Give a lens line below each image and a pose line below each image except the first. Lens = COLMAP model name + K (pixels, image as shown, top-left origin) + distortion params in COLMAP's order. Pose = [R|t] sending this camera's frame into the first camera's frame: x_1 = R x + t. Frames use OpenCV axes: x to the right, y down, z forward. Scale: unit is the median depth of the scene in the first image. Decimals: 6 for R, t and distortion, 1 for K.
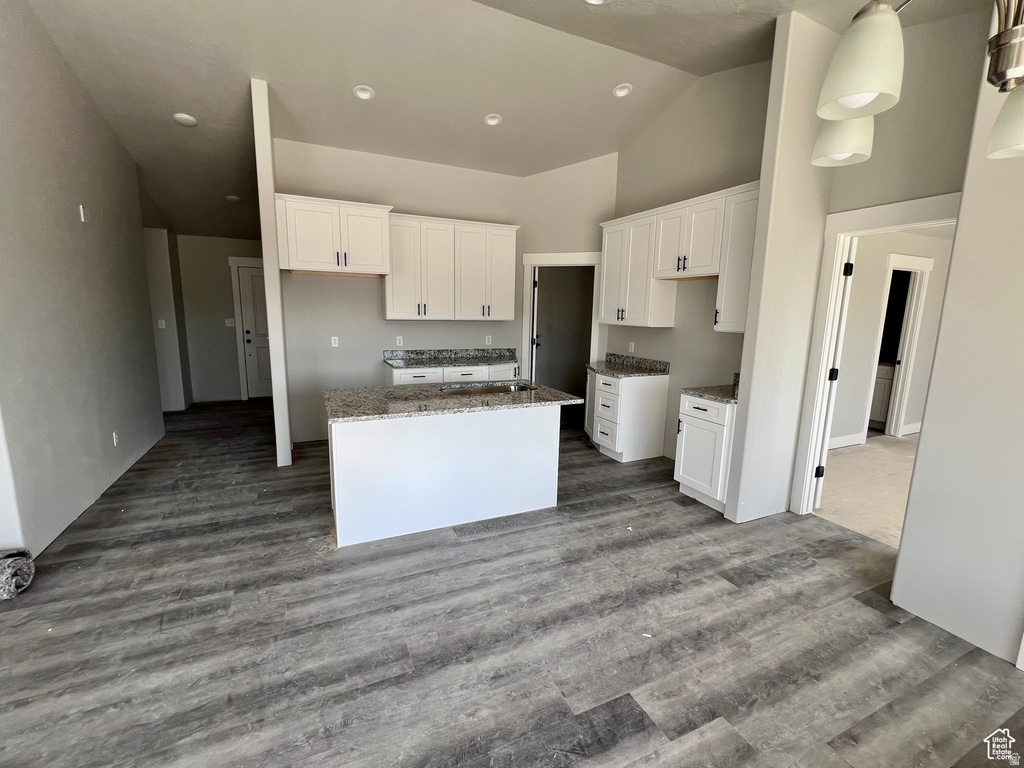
lens RADIAL K [[443.5, 0, 512.0], [0, 443.5, 384.0], [0, 0, 1]] dist [-0.001337, 0.000081]
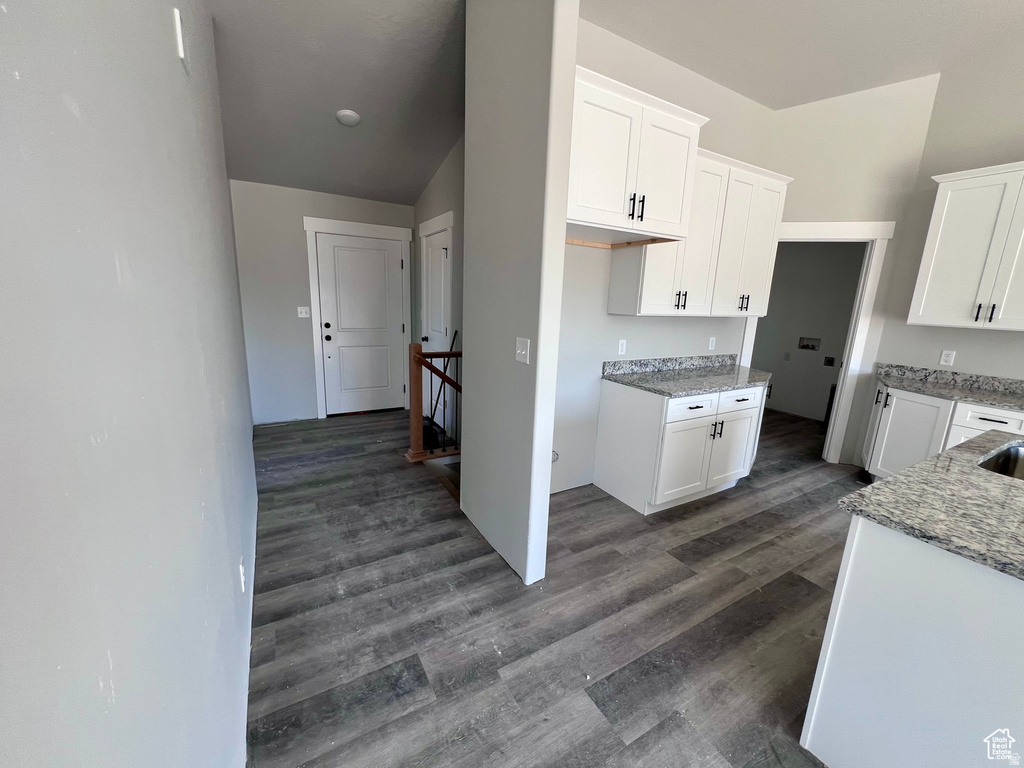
lens RADIAL K [[409.3, 0, 512.0], [0, 409.3, 384.0], [0, 0, 1]] dist [-0.000713, 0.000012]
pose [[0.995539, -0.003672, 0.094276, -0.719393], [-0.000604, 0.998974, 0.045283, -0.104967], [-0.094345, -0.045138, 0.994516, 0.613940]]
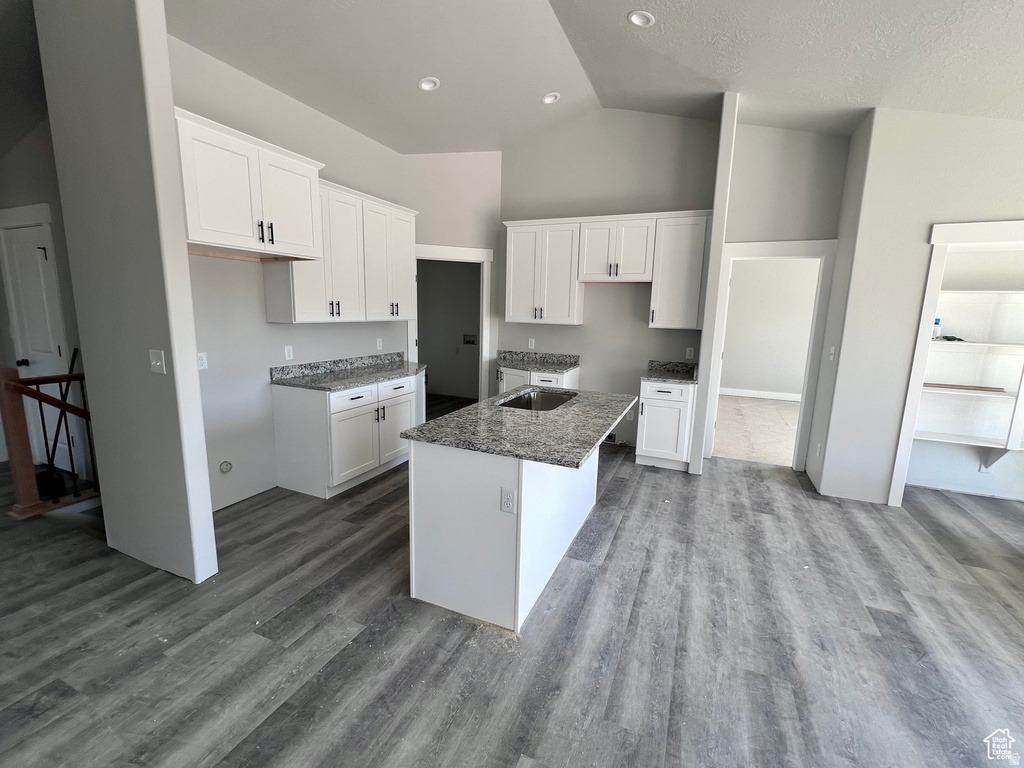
lens RADIAL K [[443.5, 0, 512.0], [0, 443.5, 384.0], [0, 0, 1]] dist [-0.001337, 0.000081]
pose [[0.749342, -0.113763, 0.652338, -0.688470], [0.101780, 0.993213, 0.056295, -0.076876], [-0.654315, 0.024210, 0.755835, 0.349226]]
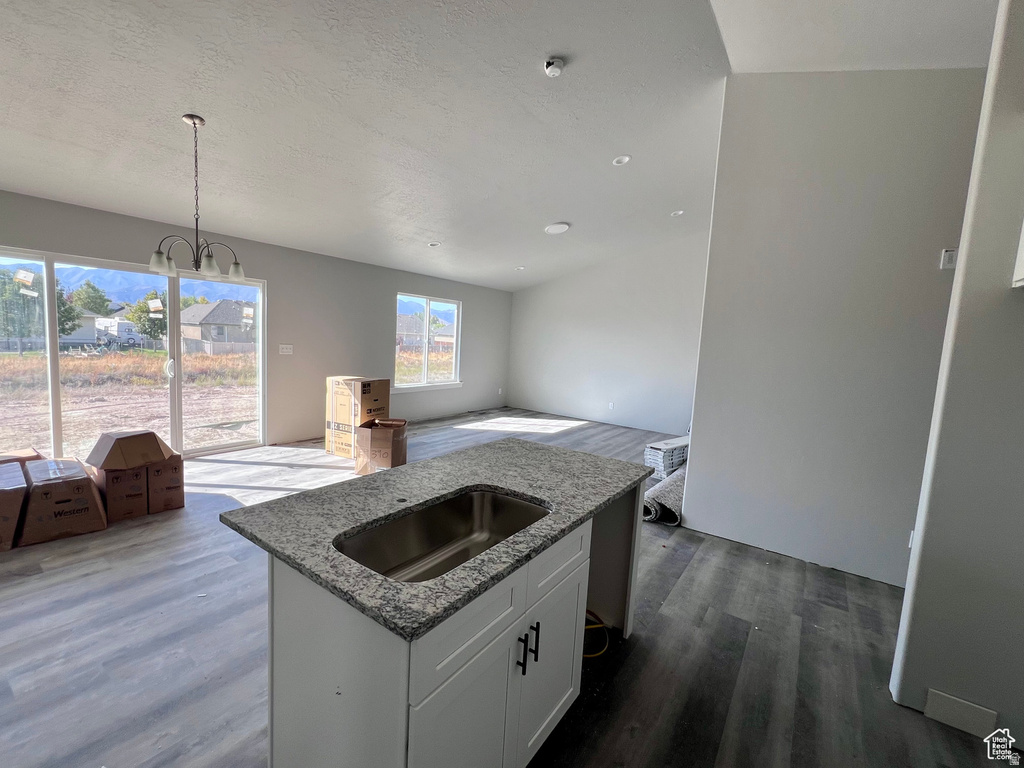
lens RADIAL K [[443.5, 0, 512.0], [0, 443.5, 384.0], [0, 0, 1]] dist [-0.001337, 0.000081]
pose [[-0.863509, -0.020099, -0.503932, 0.119622], [-0.159668, 0.958703, 0.235361, -0.230088], [0.478391, 0.283698, -0.831058, 1.351252]]
